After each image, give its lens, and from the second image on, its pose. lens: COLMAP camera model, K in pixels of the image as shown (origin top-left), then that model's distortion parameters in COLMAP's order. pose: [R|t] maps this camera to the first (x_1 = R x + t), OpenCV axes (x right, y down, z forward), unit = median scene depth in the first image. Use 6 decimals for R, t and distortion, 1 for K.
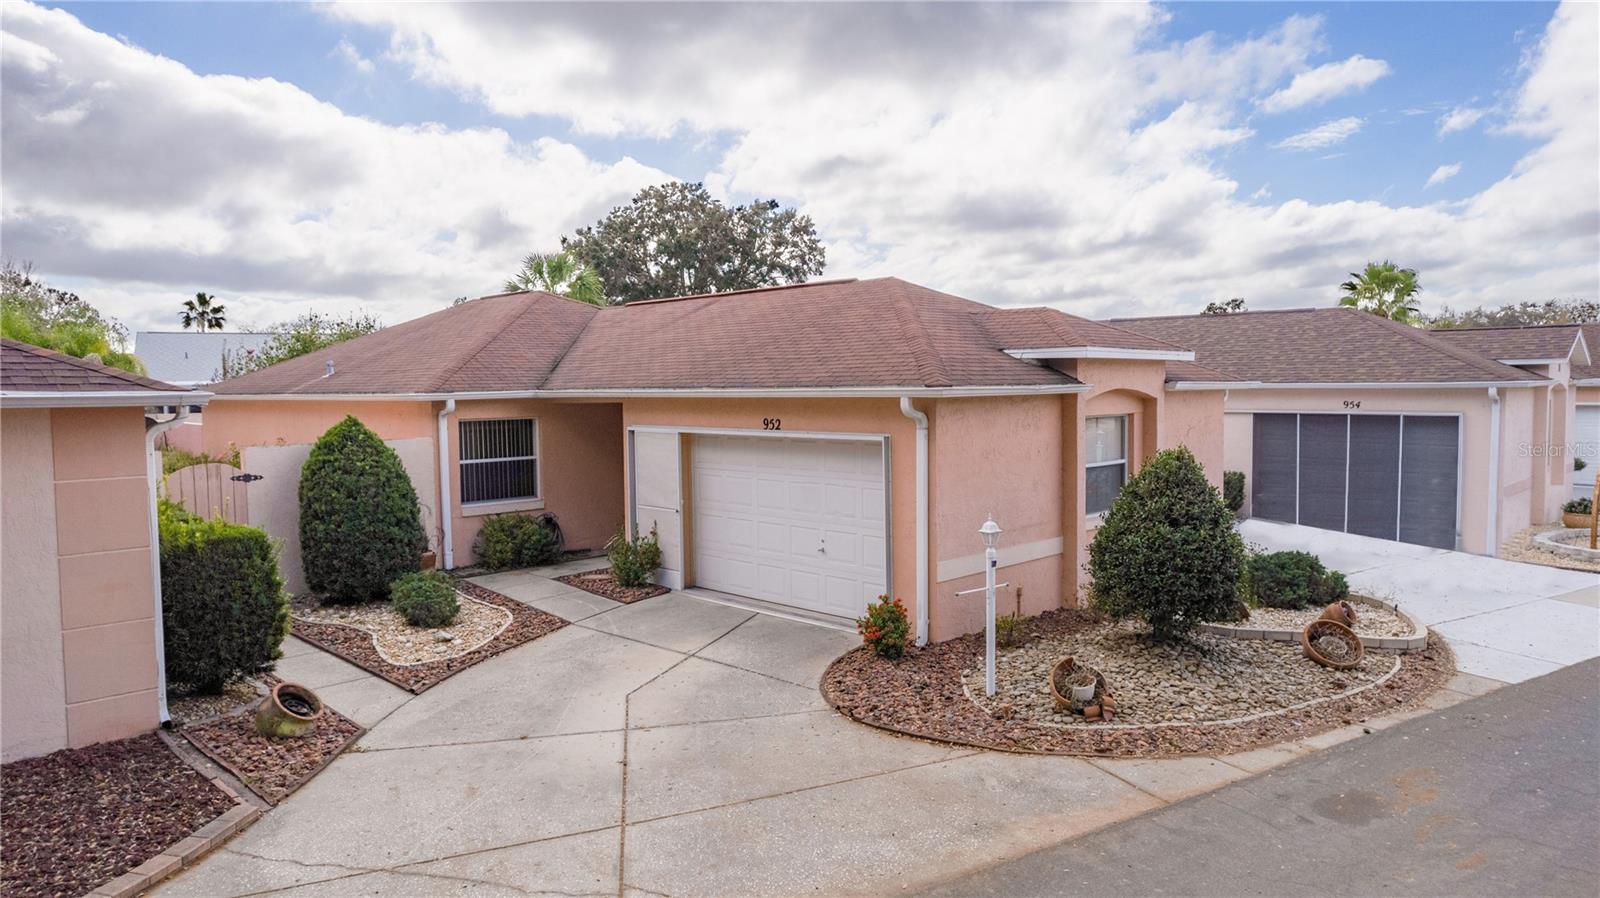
lens RADIAL K [[1030.7, 0, 800.0], [0, 1030.7, 449.0], [0, 0, 1]] dist [-0.078374, 0.068997]
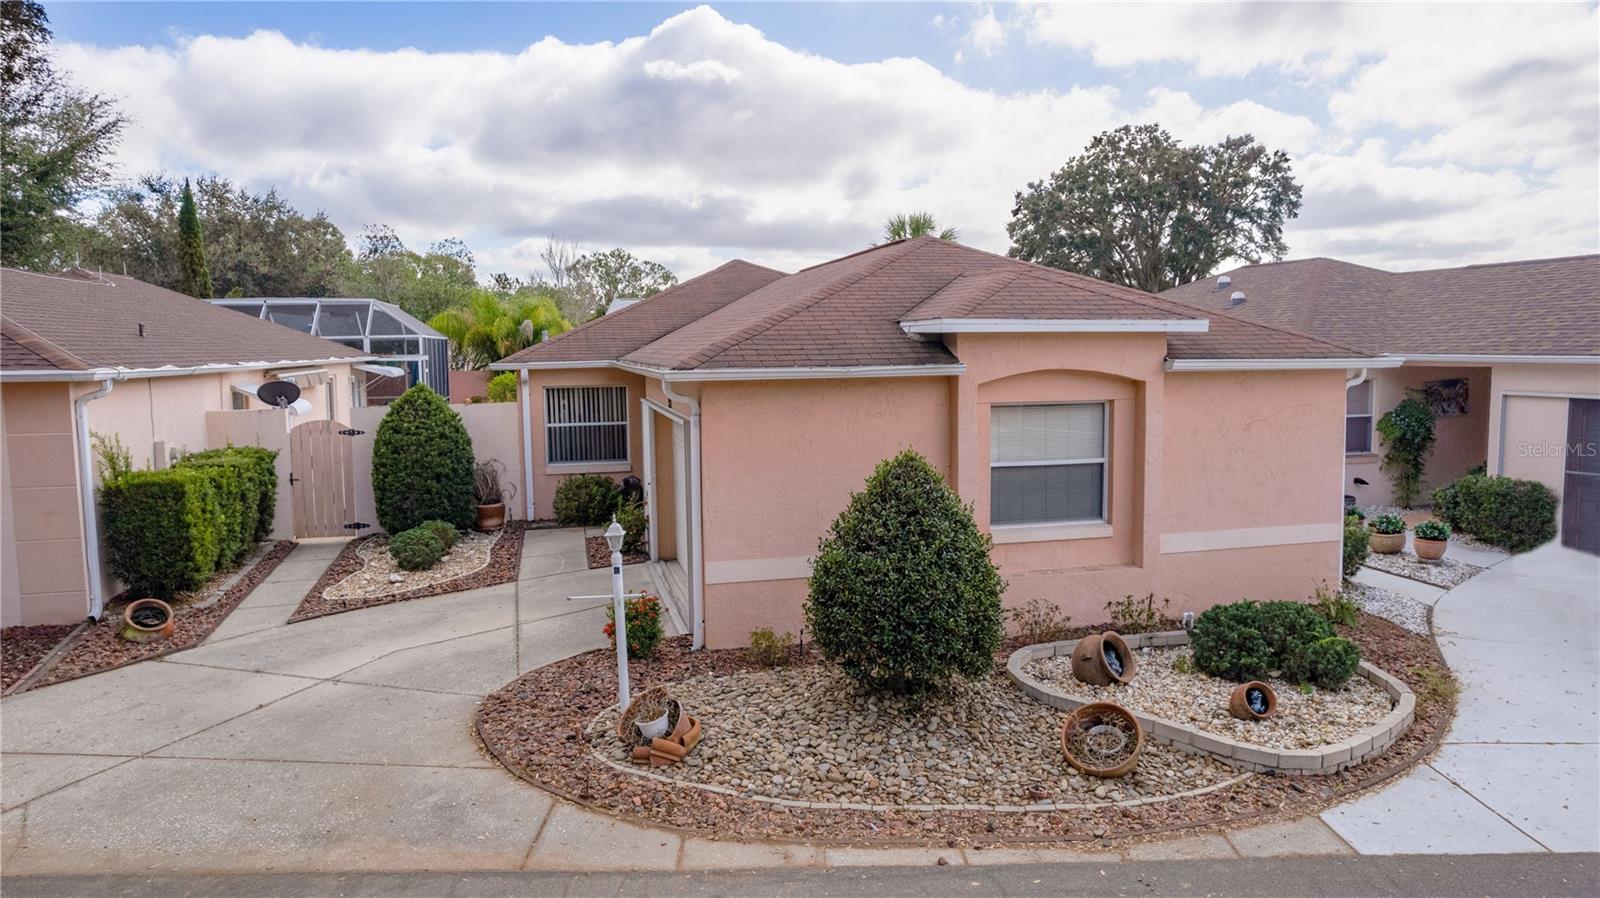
lens RADIAL K [[1030.7, 0, 800.0], [0, 1030.7, 449.0], [0, 0, 1]] dist [-0.078374, 0.068997]
pose [[0.858330, 0.053369, -0.510315, 0.794858], [-0.030397, 0.998118, 0.053258, -0.048576], [0.512197, -0.030201, 0.858337, 0.316265]]
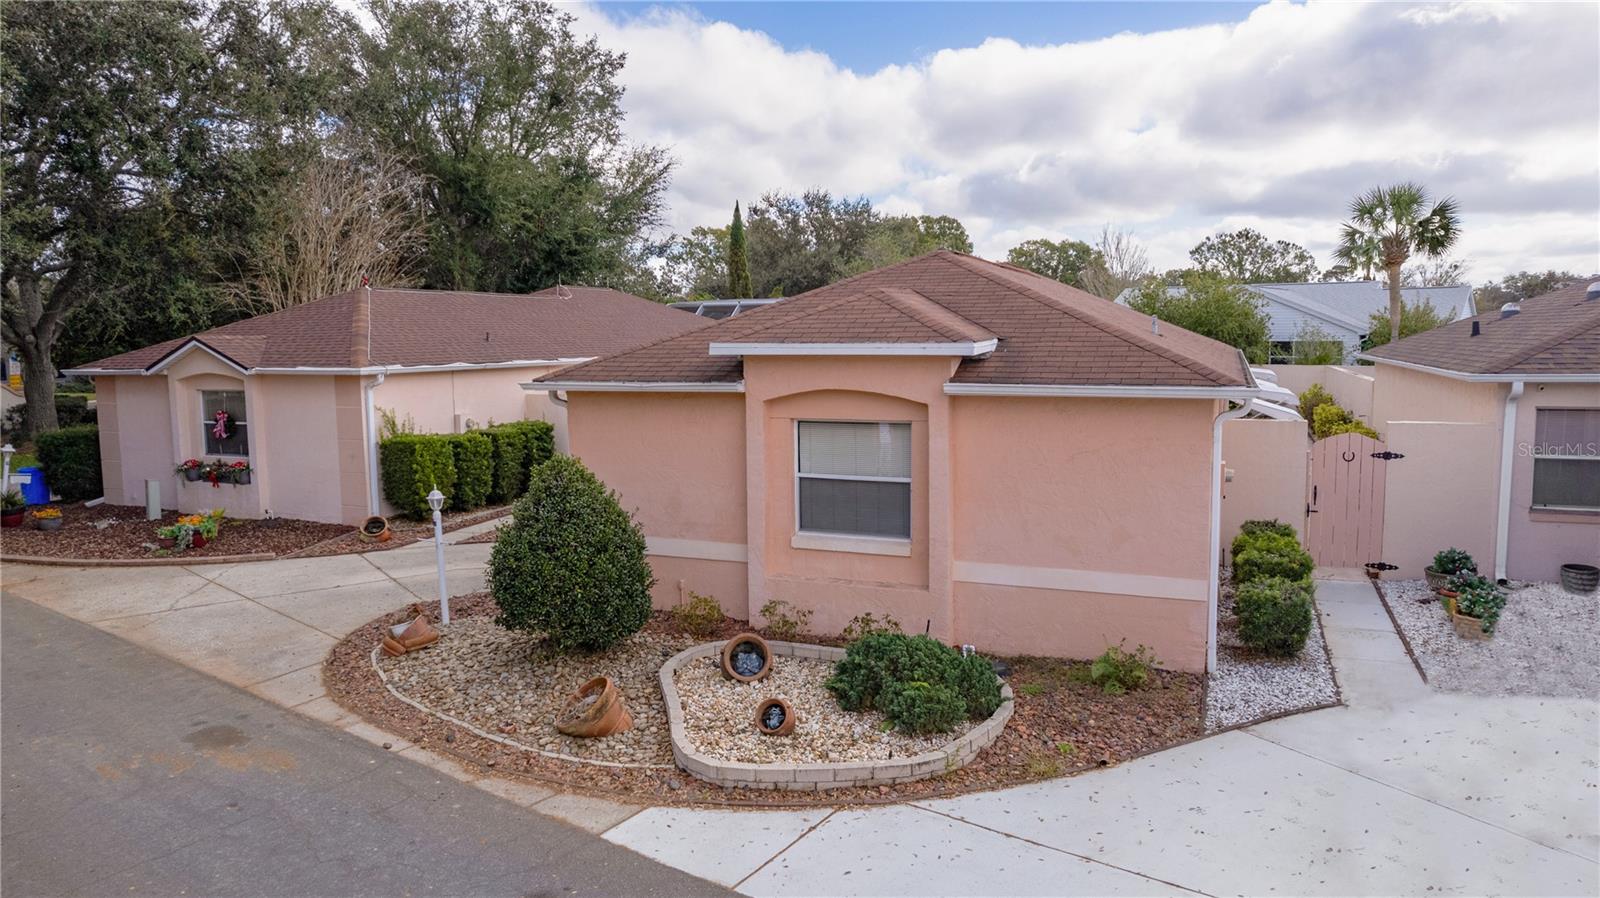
lens RADIAL K [[1030.7, 0, 800.0], [0, 1030.7, 449.0], [0, 0, 1]] dist [-0.078374, 0.068997]
pose [[0.379603, 0.109553, -0.918640, 1.552097], [-0.051038, 0.993932, 0.097442, -0.131102], [0.923740, 0.009896, 0.382891, 0.947057]]
